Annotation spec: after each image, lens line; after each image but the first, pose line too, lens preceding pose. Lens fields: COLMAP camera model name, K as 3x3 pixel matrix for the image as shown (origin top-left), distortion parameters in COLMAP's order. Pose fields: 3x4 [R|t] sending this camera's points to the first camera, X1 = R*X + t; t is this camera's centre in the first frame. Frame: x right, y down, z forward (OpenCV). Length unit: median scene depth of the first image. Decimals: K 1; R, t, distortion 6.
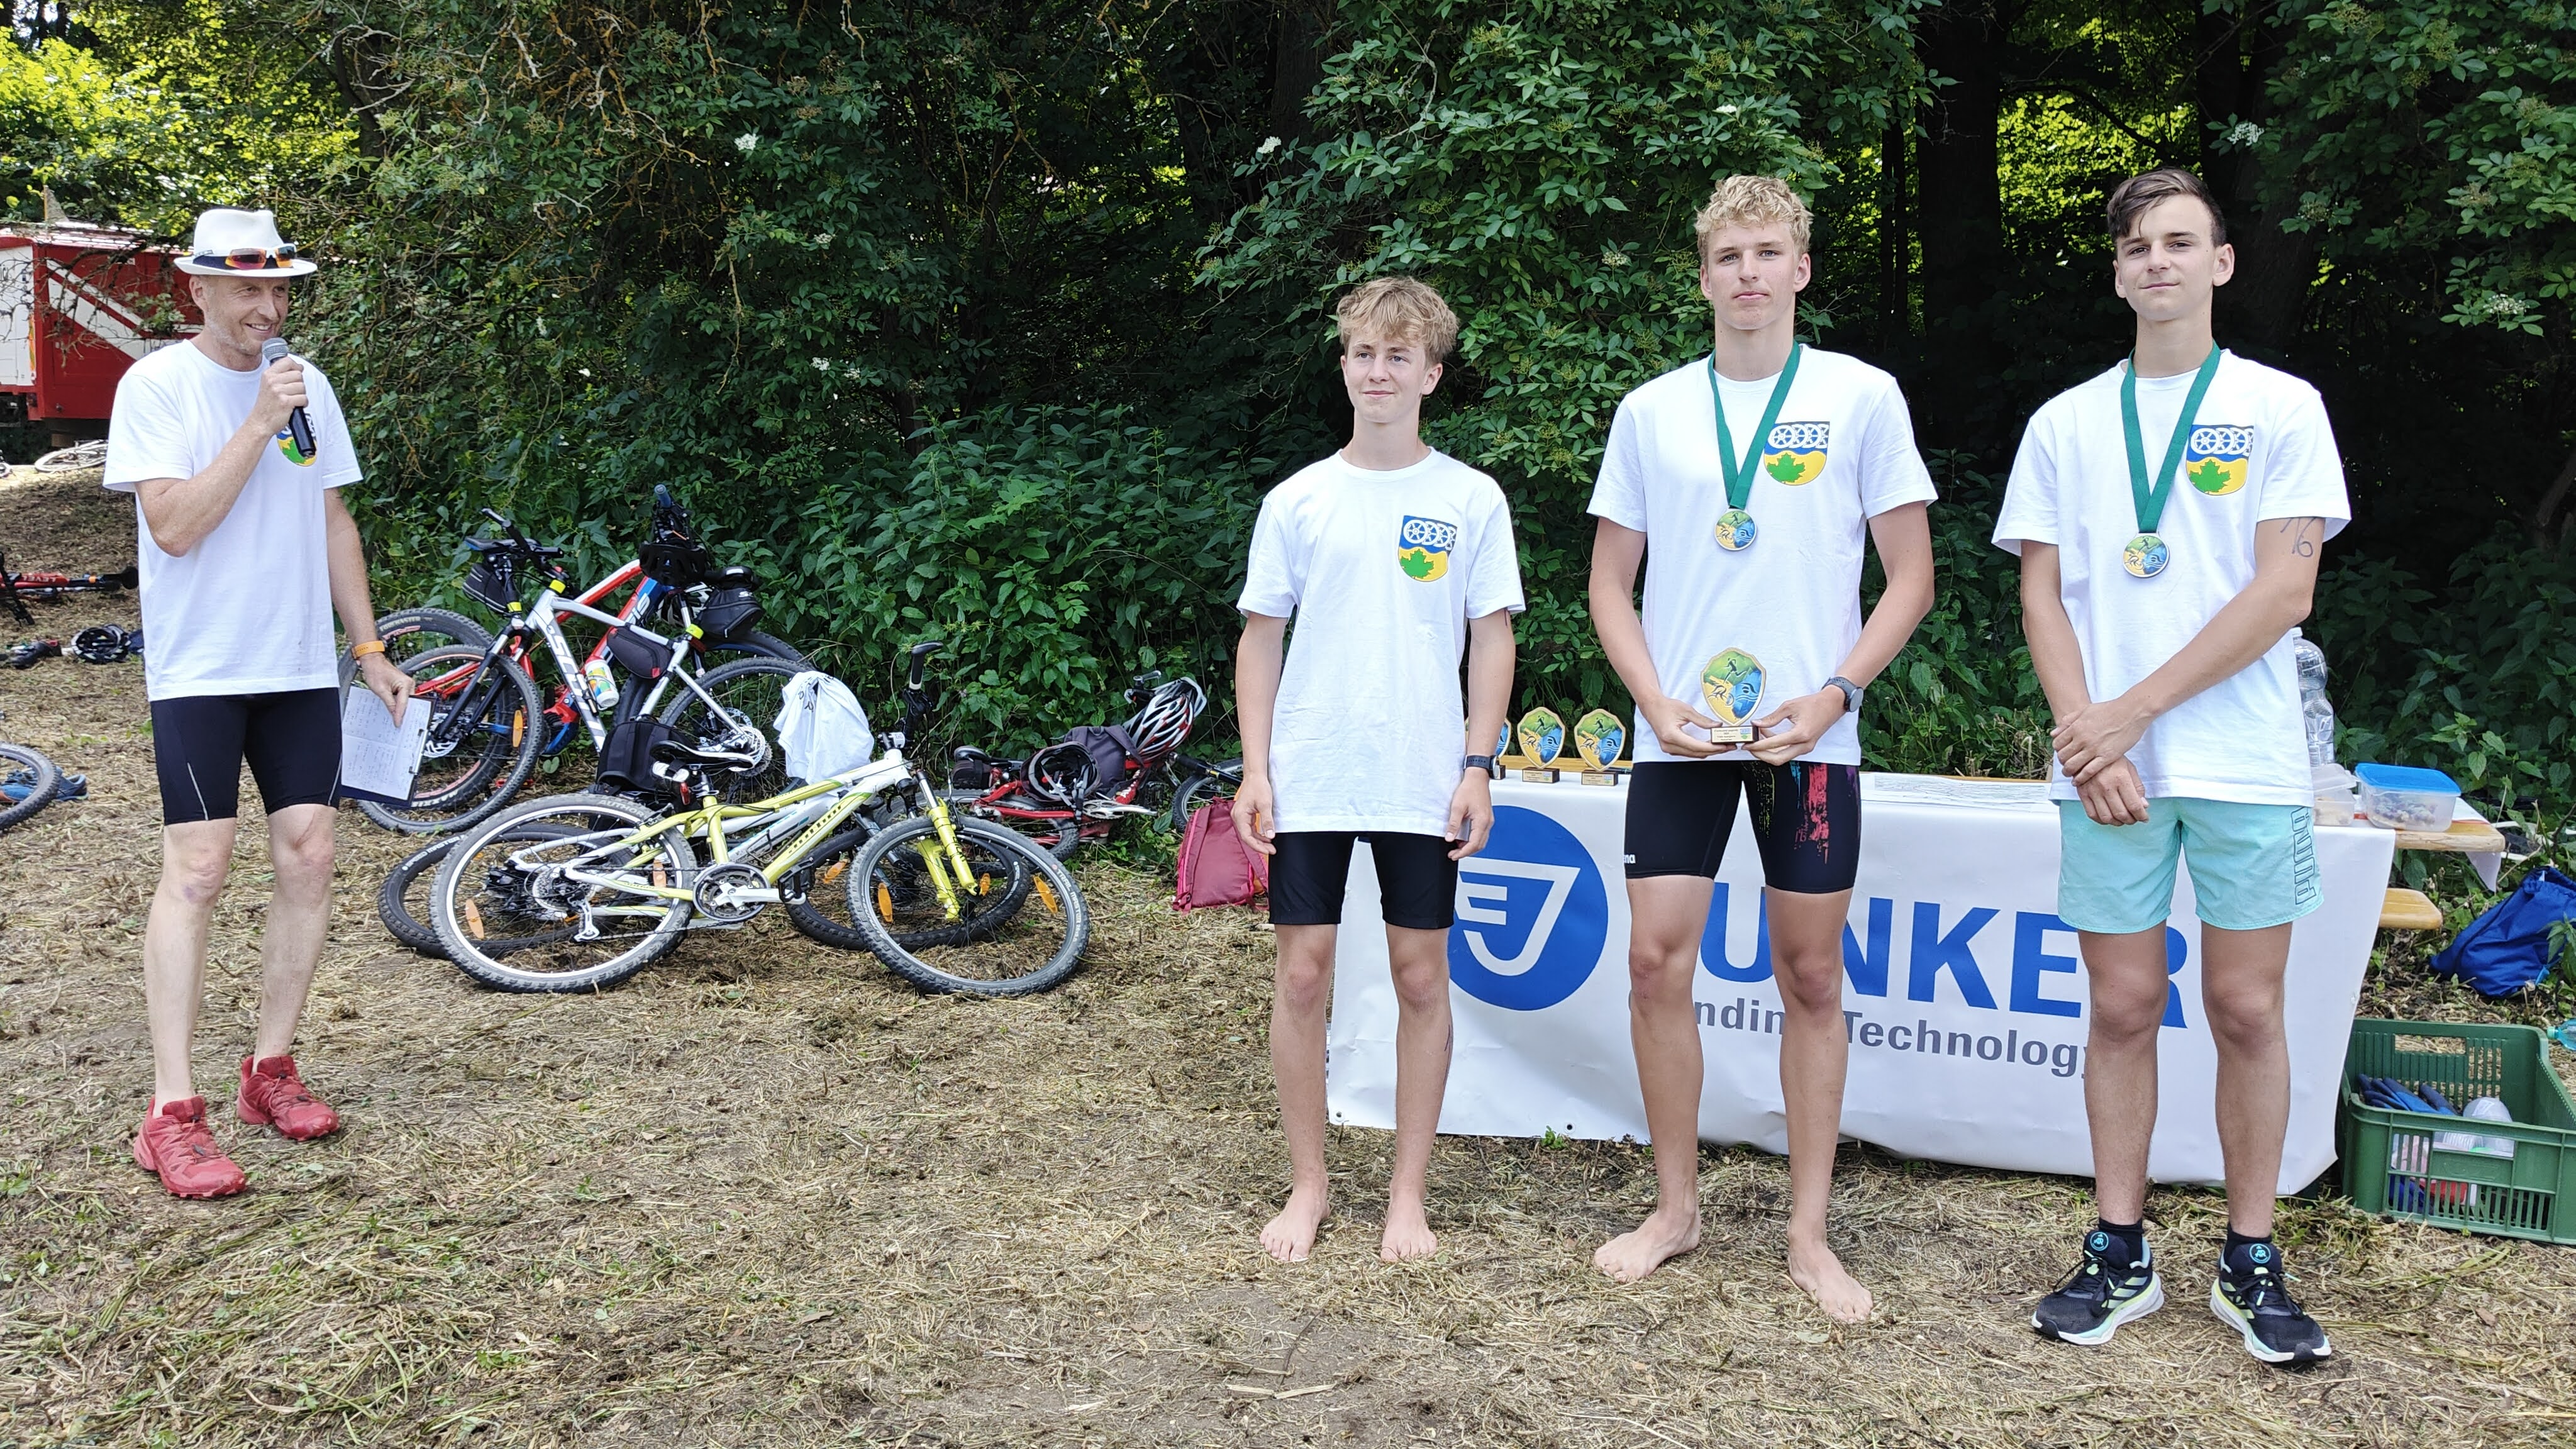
lens RADIAL K [[2047.8, 0, 1246.3], [0, 2047.8, 750.6], [0, 0, 1]] dist [0.029187, -0.089140]
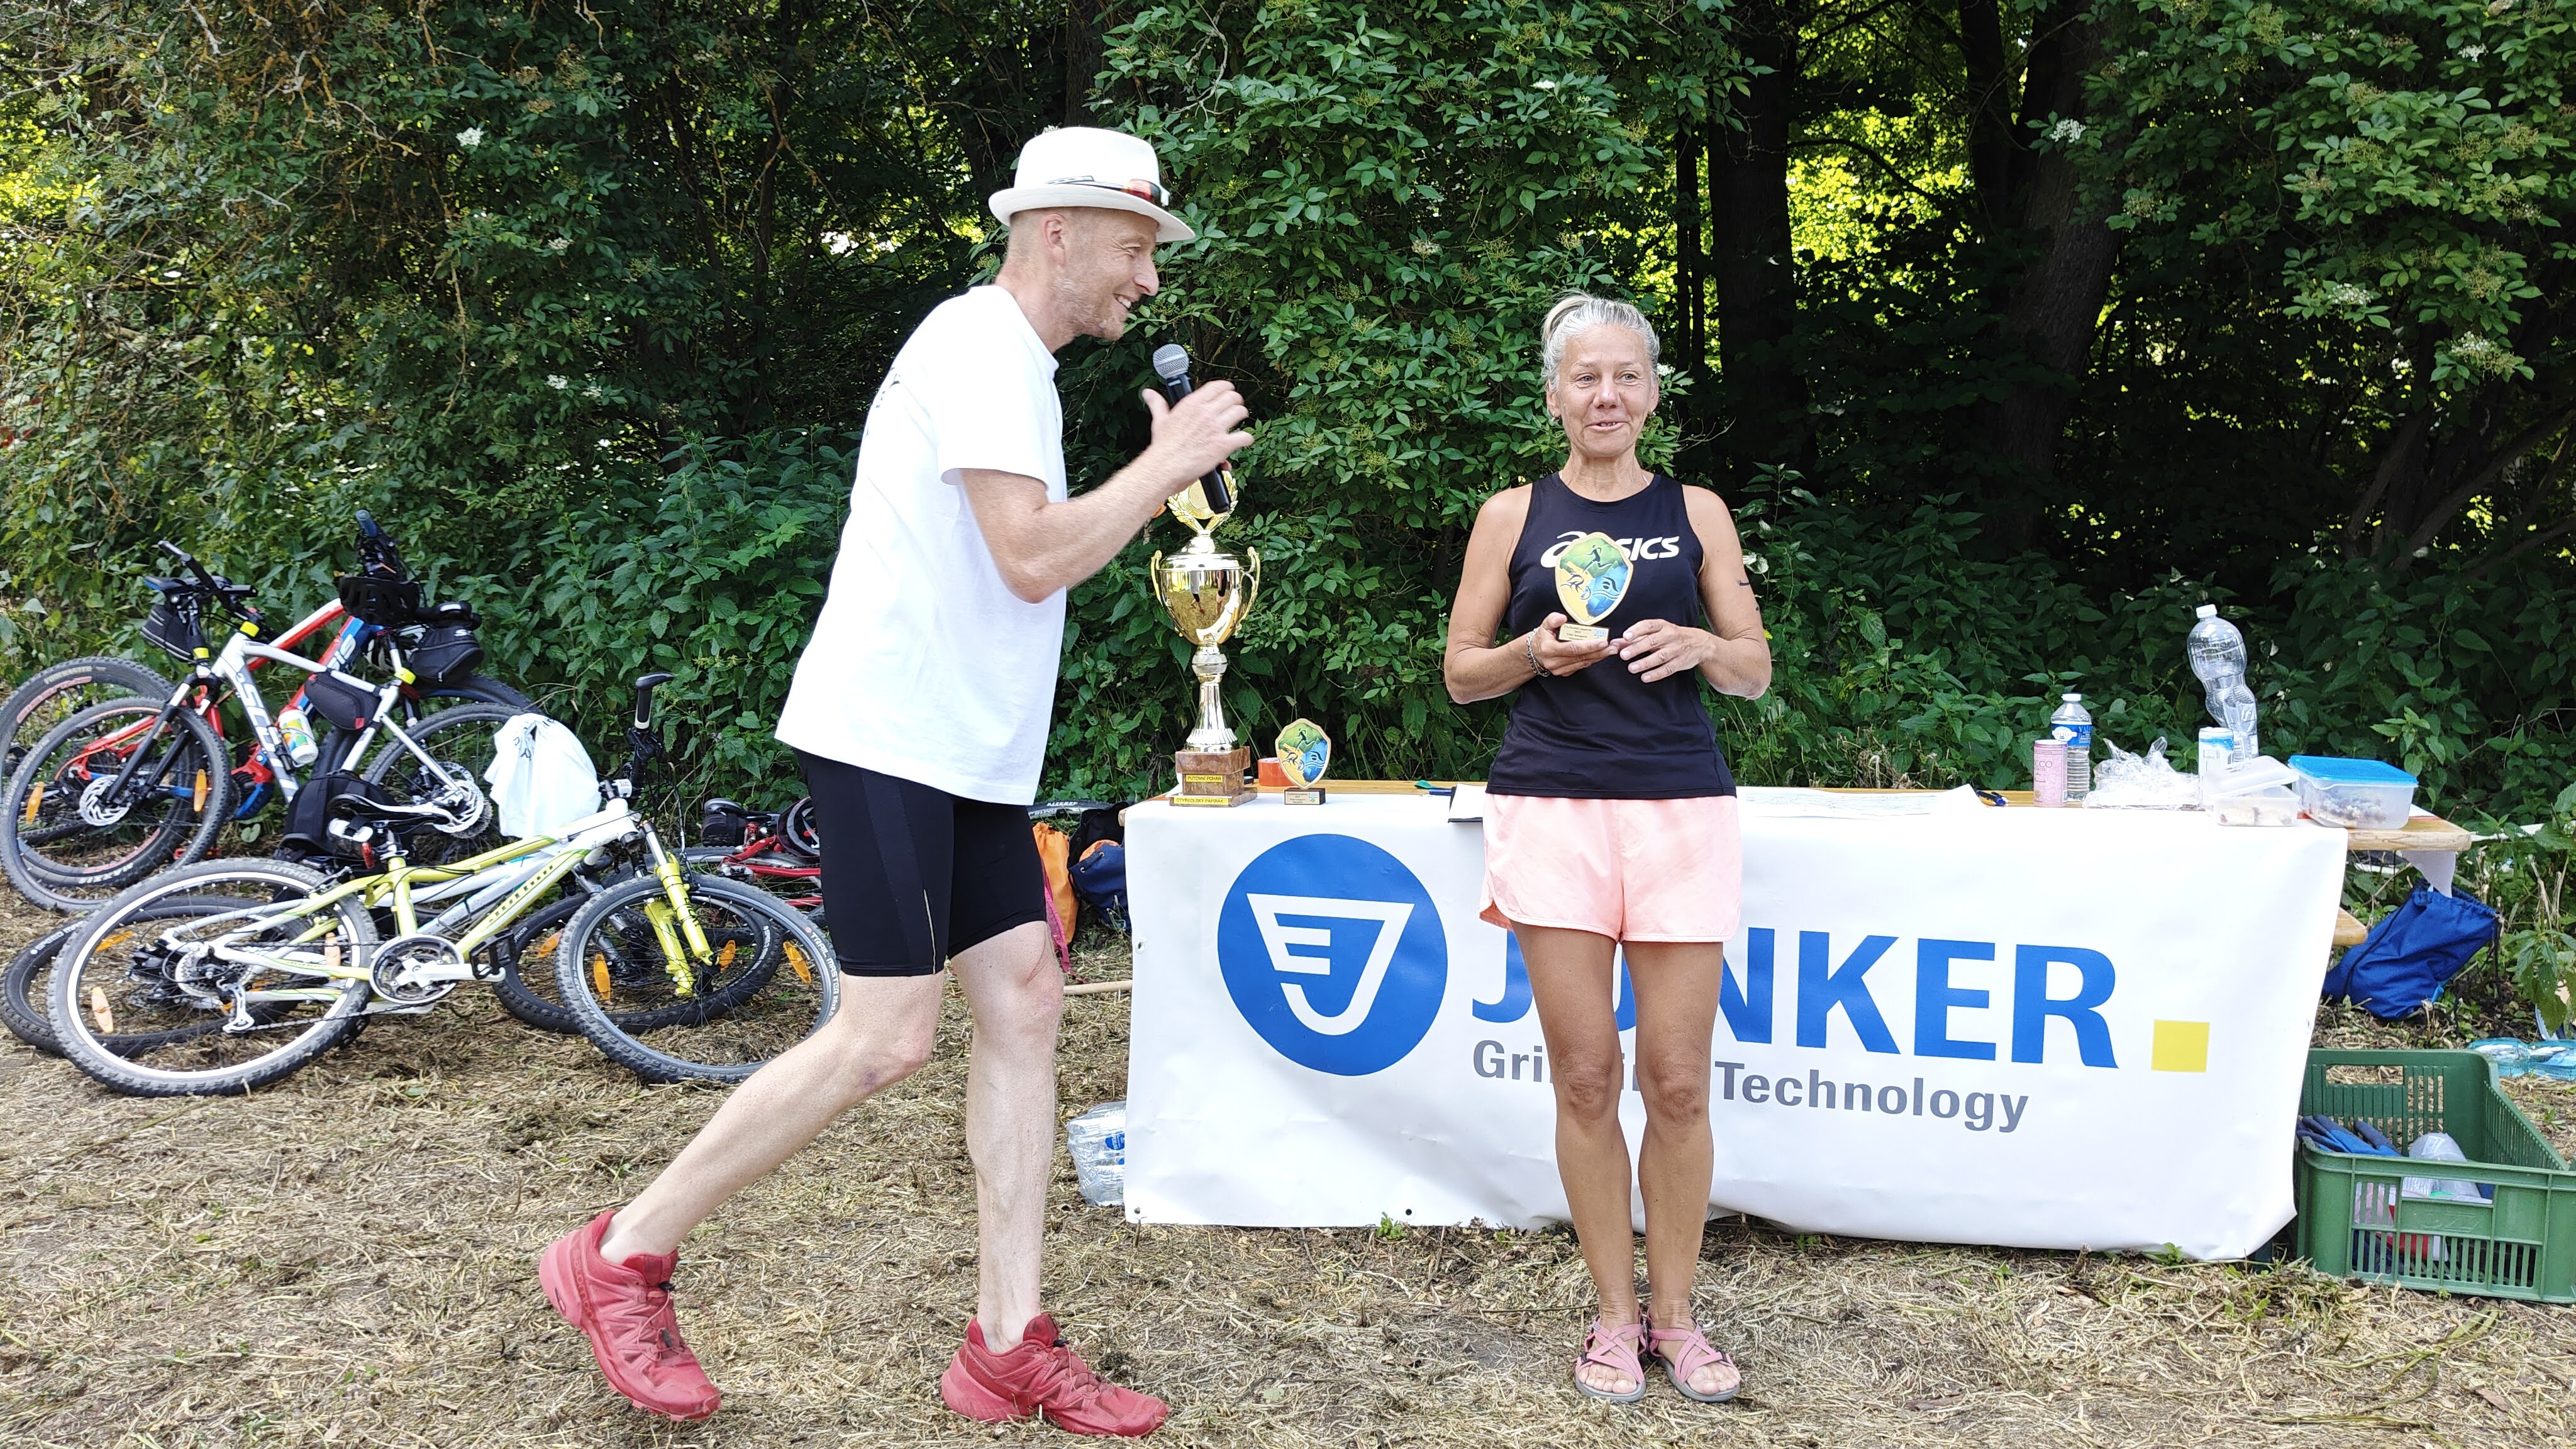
lens RADIAL K [[2047.8, 0, 1263.2], [0, 2047.8, 689.7], [0, 0, 1]] dist [0.029187, -0.089140]
pose [[0.995035, -0.018803, 0.097733, 0.014071], [0.024926, 0.997776, -0.061816, 0.014116], [-0.096353, 0.063945, 0.993291, 0.112351]]
